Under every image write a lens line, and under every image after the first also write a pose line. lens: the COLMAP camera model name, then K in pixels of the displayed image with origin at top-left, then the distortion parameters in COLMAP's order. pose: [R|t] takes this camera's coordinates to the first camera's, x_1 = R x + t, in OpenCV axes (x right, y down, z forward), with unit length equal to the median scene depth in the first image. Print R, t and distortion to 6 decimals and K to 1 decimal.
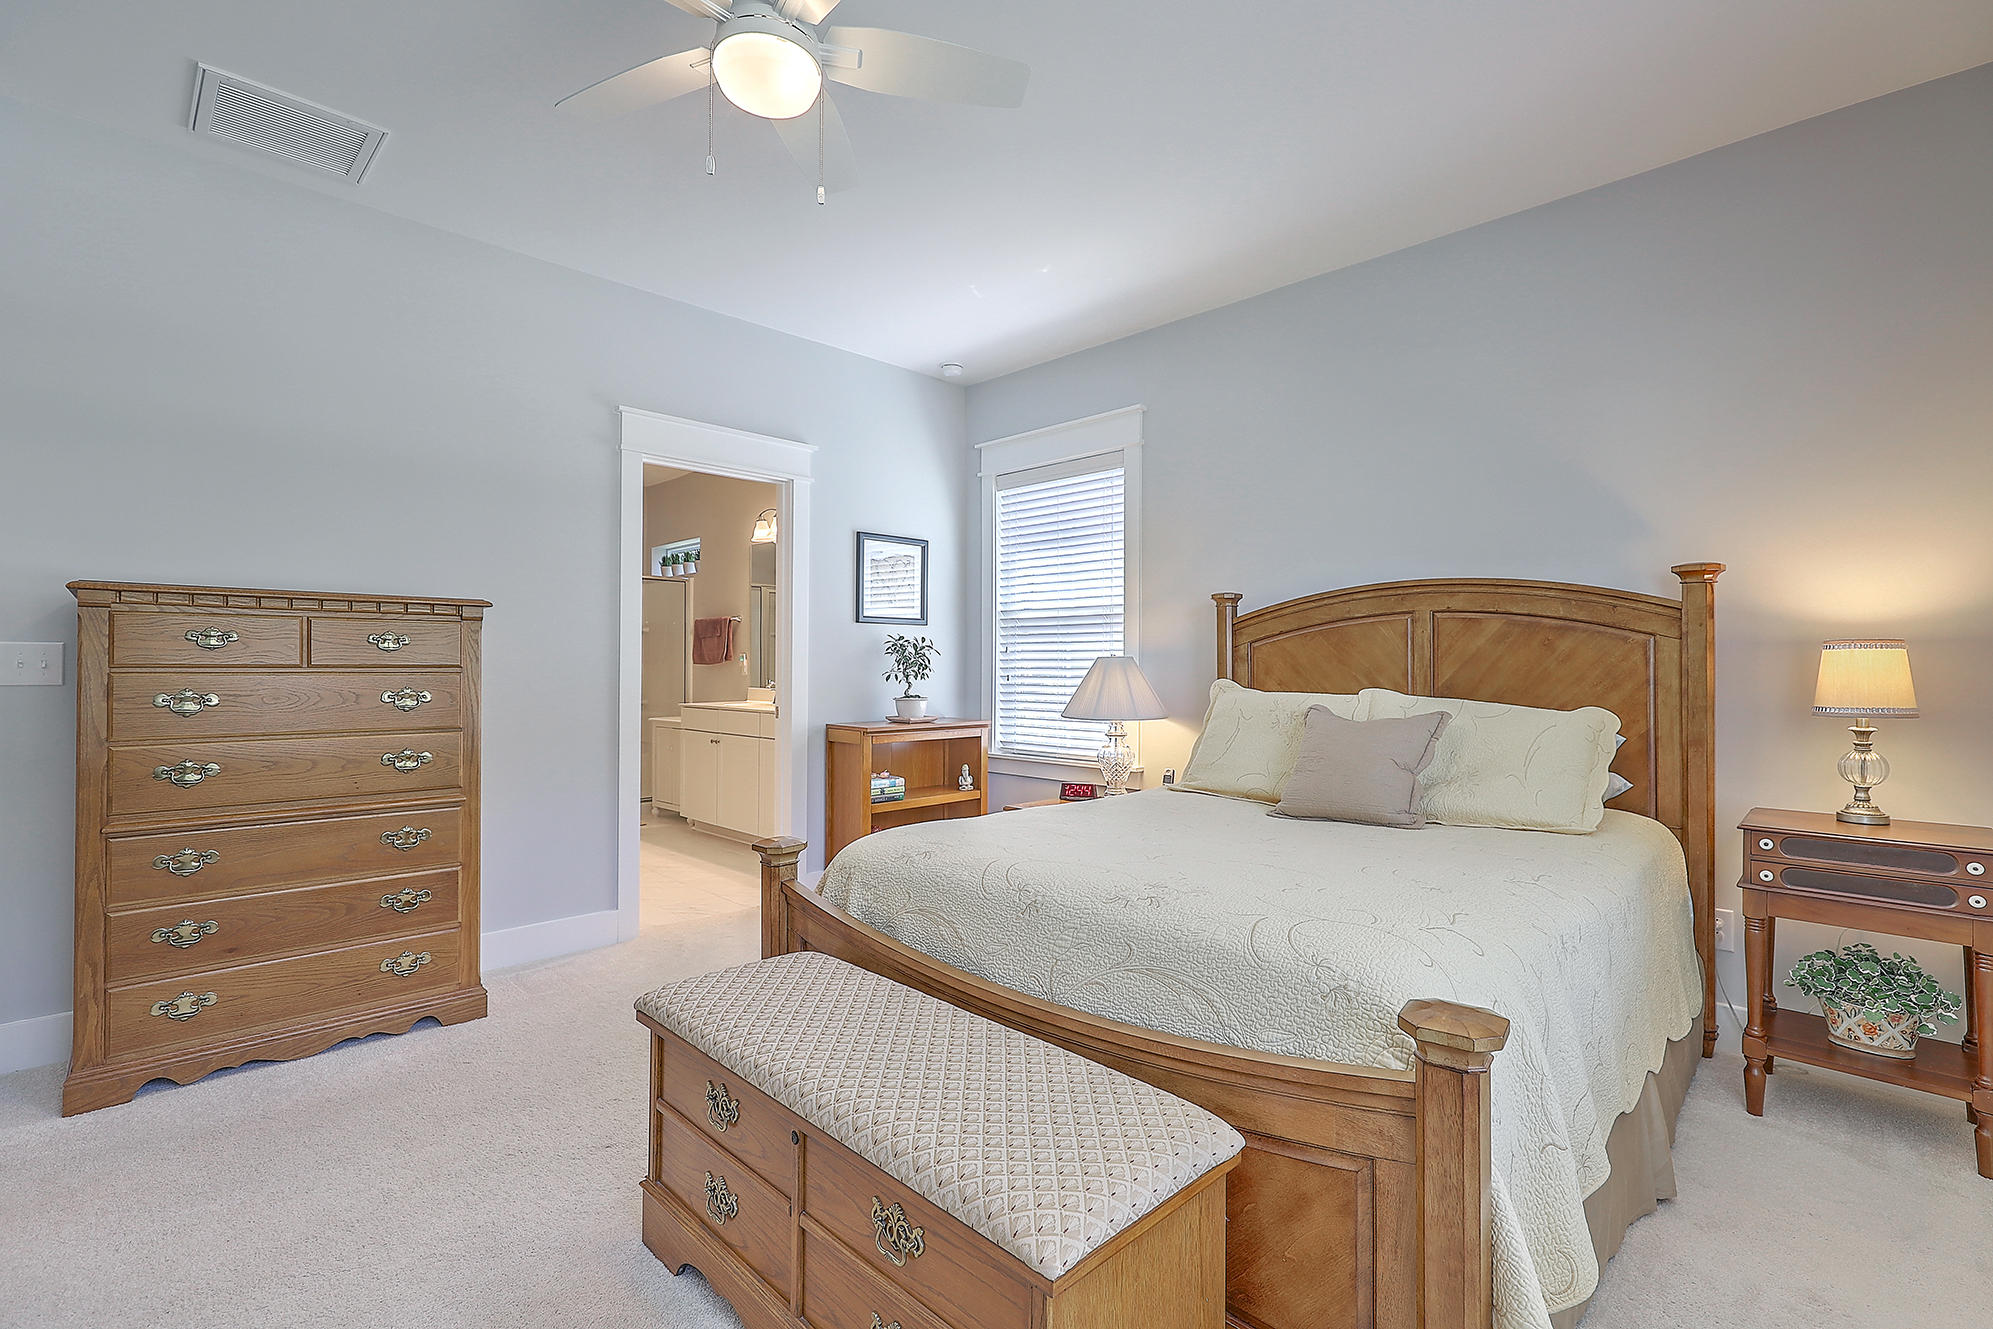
lens RADIAL K [[888.4, 0, 1013.5], [0, 888.4, 655.5], [0, 0, 1]] dist [-0.025270, 0.000314]
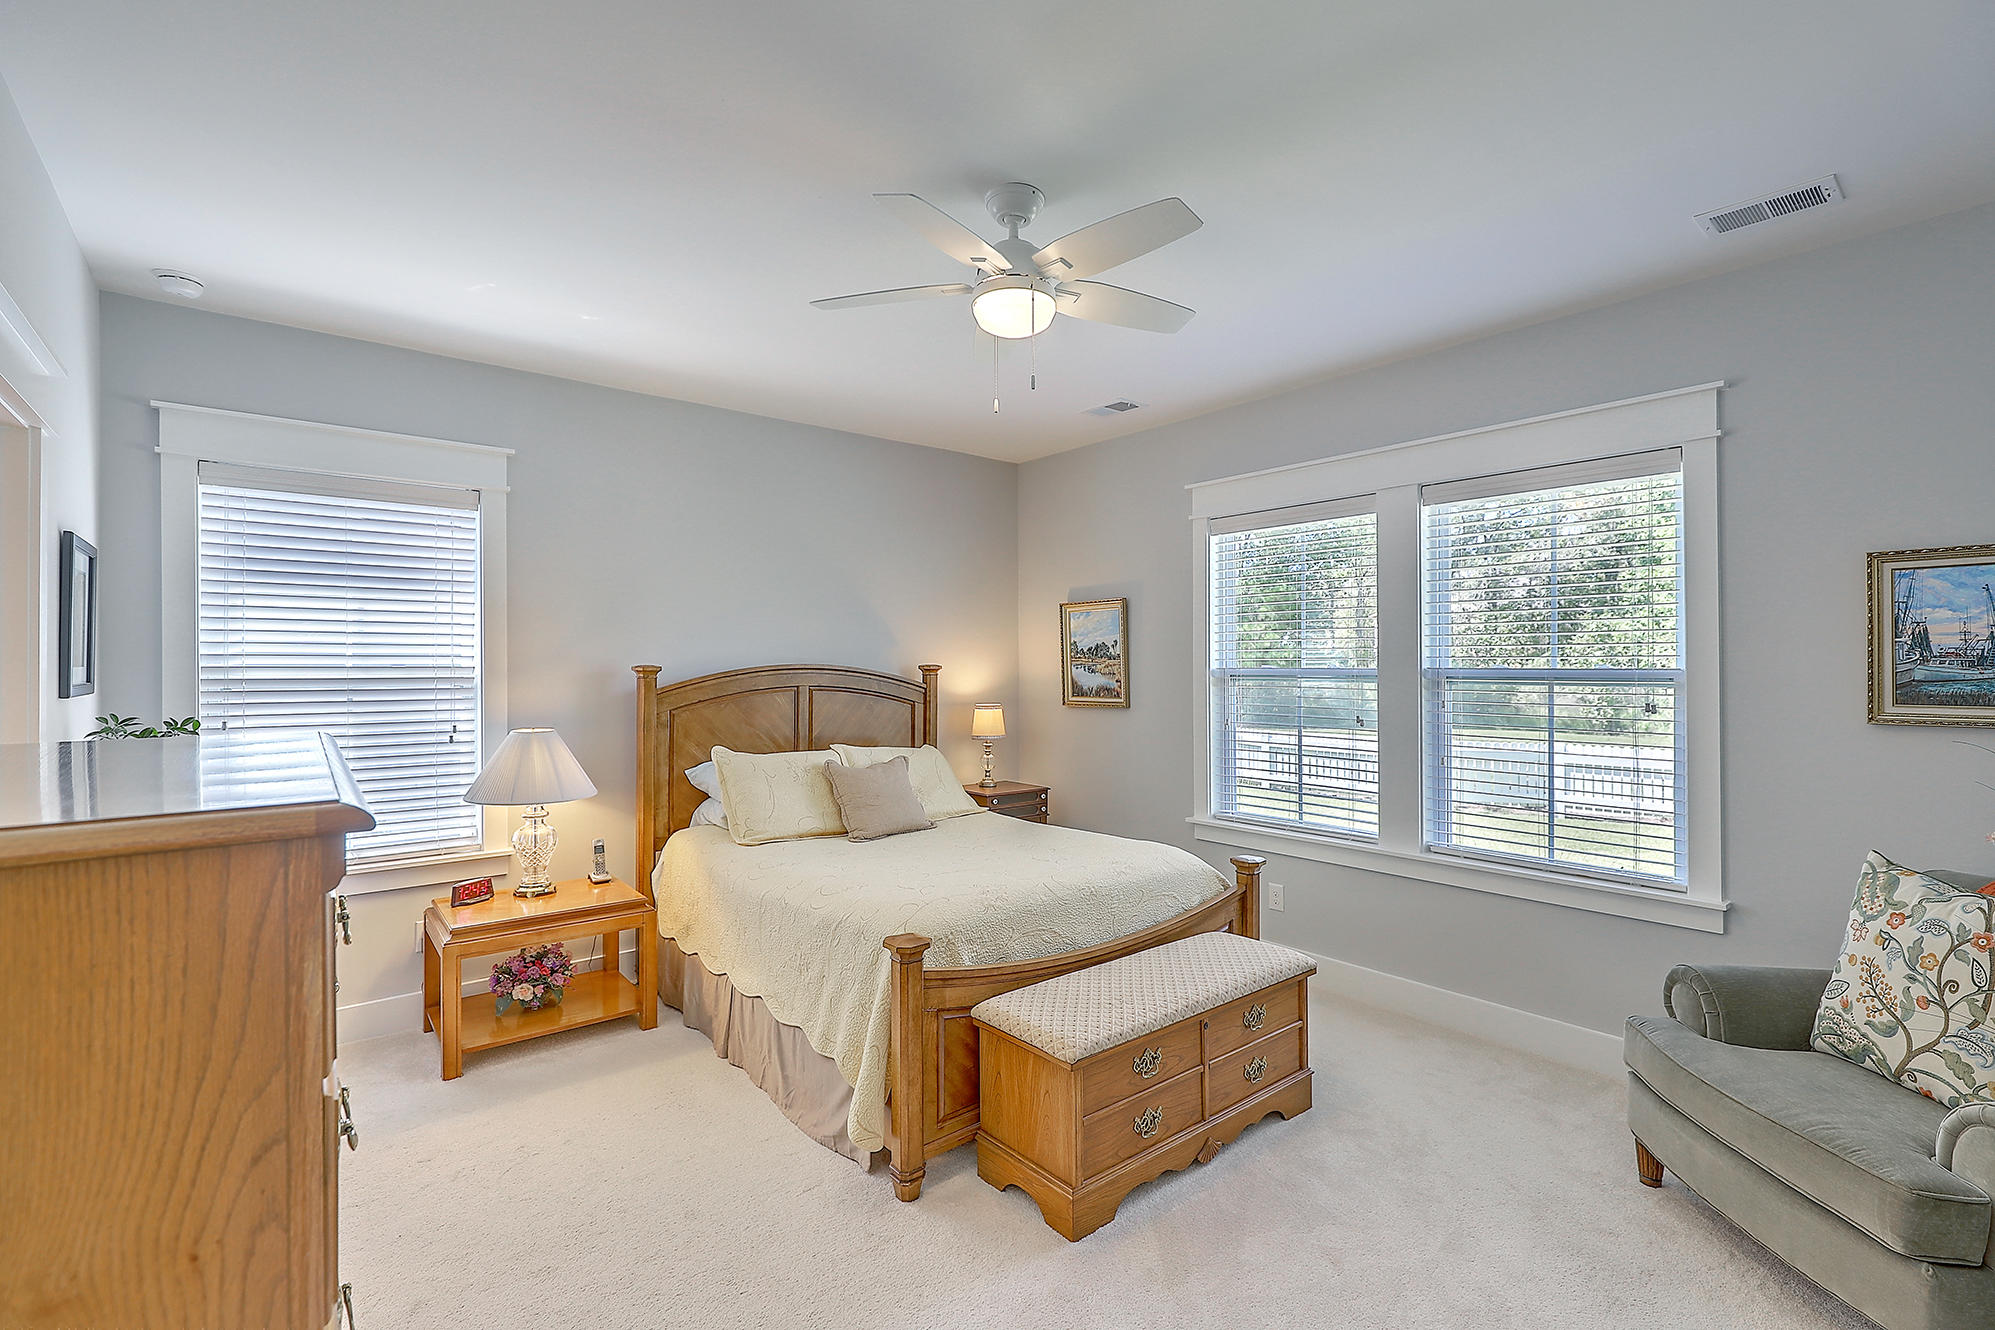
lens RADIAL K [[889.3, 0, 1014.5], [0, 889.3, 656.0], [0, 0, 1]] dist [-0.025270, 0.000314]
pose [[0.097133, 0.004839, 0.995260, -0.700335], [-0.014867, 0.999884, -0.003411, -0.074564], [-0.995160, -0.014466, 0.097193, 0.391809]]
